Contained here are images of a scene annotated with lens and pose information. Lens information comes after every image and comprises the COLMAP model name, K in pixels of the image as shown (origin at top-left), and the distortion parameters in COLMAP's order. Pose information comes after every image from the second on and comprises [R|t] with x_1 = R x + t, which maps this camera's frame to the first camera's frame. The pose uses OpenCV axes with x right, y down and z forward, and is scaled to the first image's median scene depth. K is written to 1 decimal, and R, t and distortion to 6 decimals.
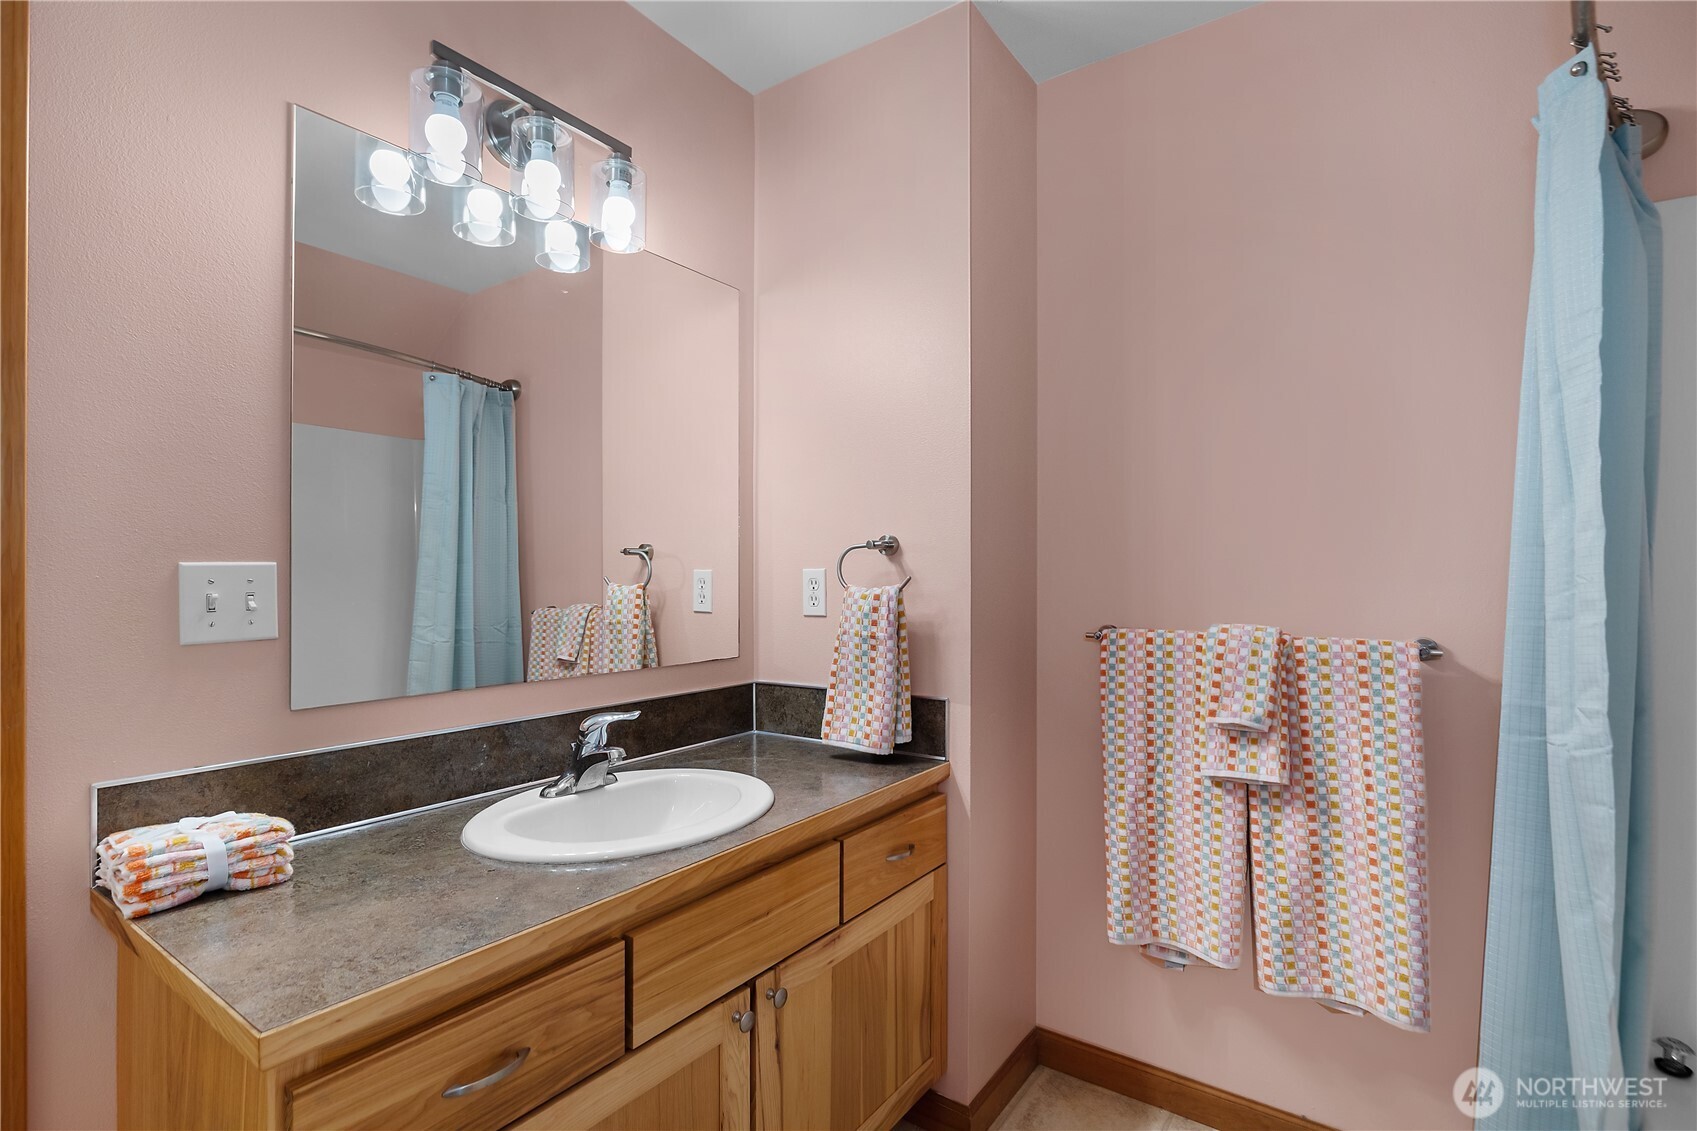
lens RADIAL K [[794.6, 0, 846.0], [0, 794.6, 575.0], [0, 0, 1]] dist [-0.000610, 0.000107]
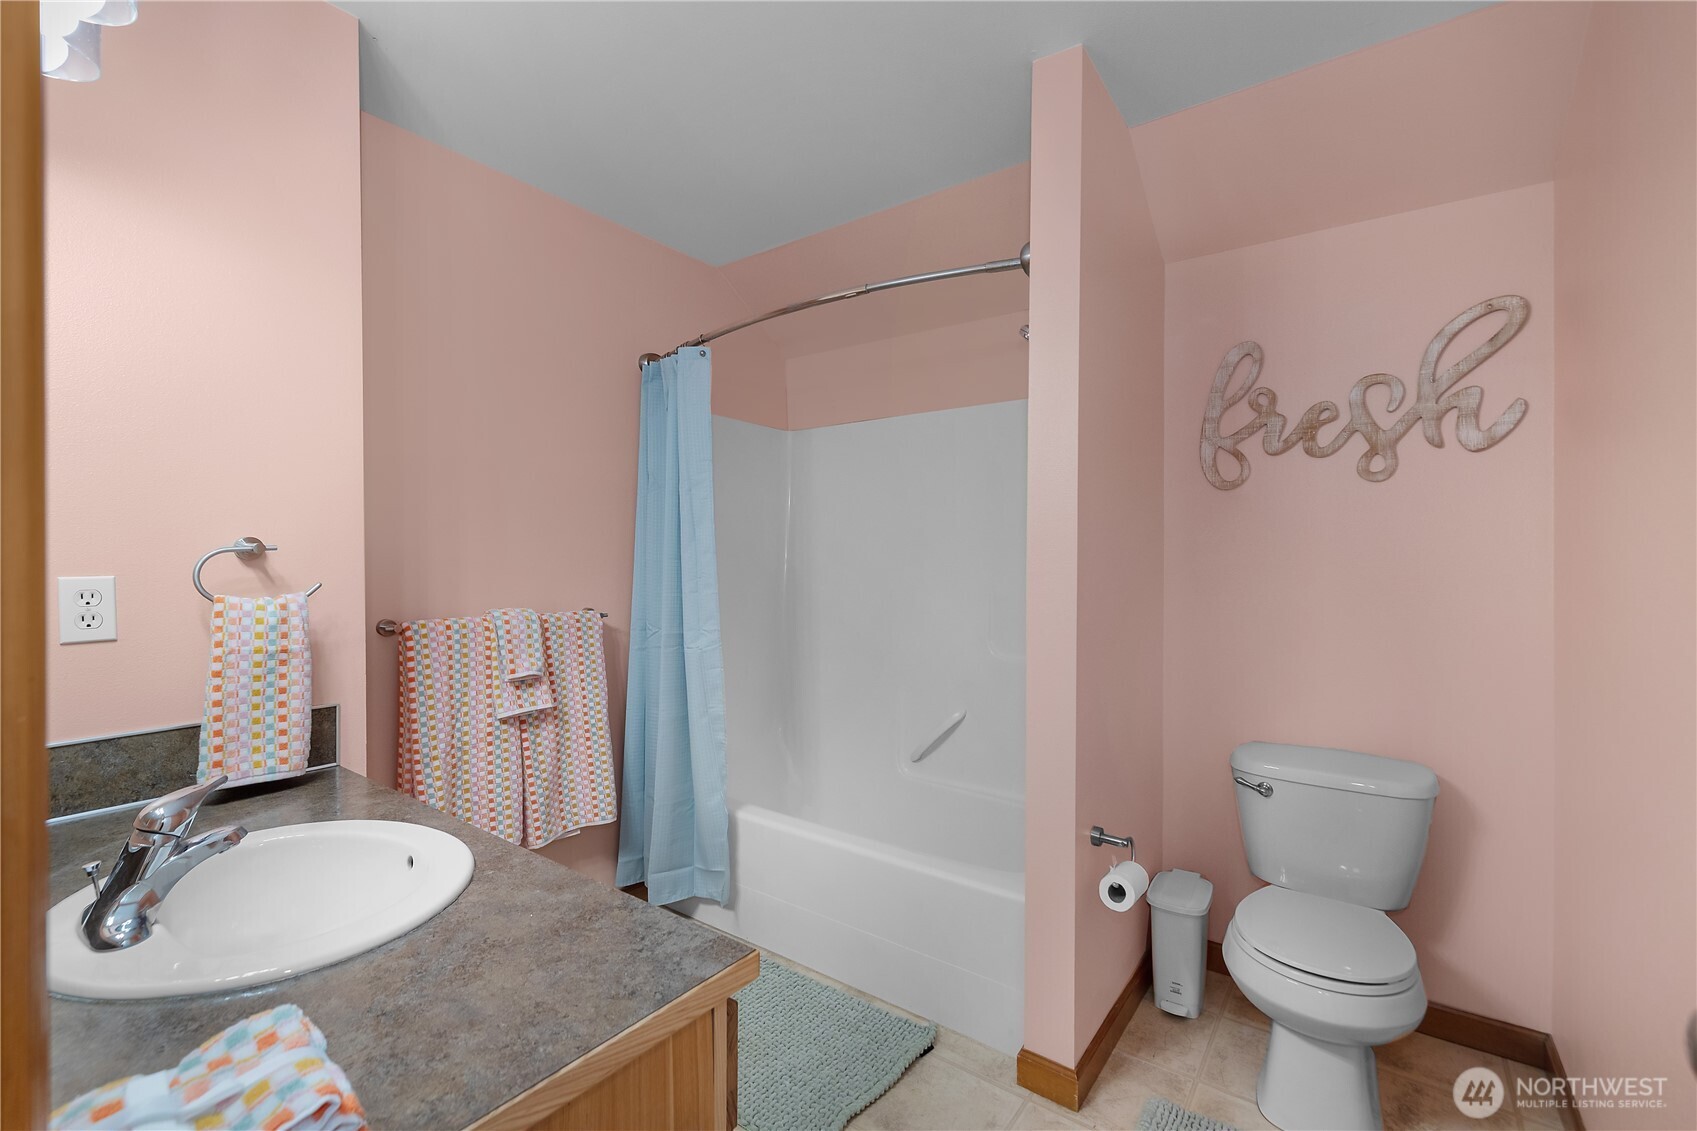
lens RADIAL K [[735.2, 0, 845.3], [0, 735.2, 568.4], [0, 0, 1]] dist [0.000717, -0.000205]
pose [[0.031599, -0.012591, 0.999421, -0.788388], [0.002812, 0.999918, 0.012508, -0.025001], [-0.999497, 0.002415, 0.031632, 0.334089]]
